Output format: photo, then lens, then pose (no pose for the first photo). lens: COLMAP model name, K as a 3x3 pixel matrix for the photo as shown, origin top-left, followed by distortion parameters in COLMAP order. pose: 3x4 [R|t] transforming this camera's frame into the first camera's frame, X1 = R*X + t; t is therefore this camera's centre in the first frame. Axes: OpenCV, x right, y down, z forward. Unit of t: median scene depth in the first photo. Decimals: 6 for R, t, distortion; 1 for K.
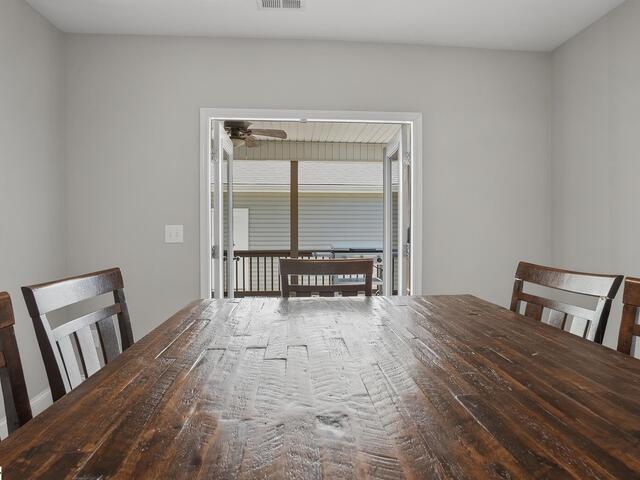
lens RADIAL K [[352.7, 0, 322.0], [0, 352.7, 245.2], [0, 0, 1]] dist [-0.057423, 0.022136]
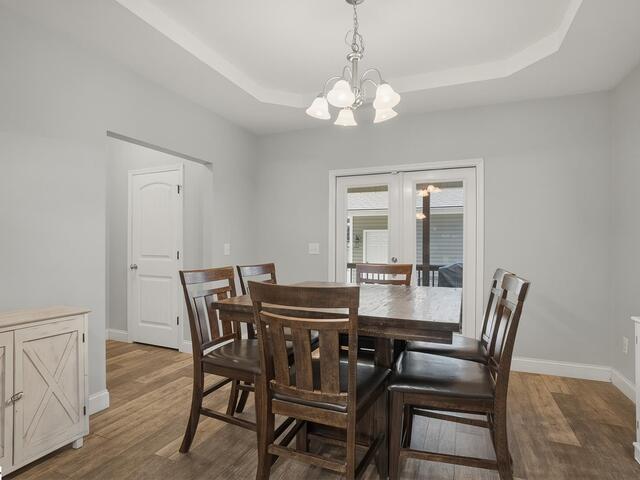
lens RADIAL K [[352.7, 0, 322.0], [0, 352.7, 245.2], [0, 0, 1]] dist [-0.057423, 0.022136]
pose [[0.883733, 0.003985, -0.467975, 0.527243], [-0.028045, 0.998618, -0.044457, 0.032545], [0.467151, 0.052412, 0.882623, -0.594714]]
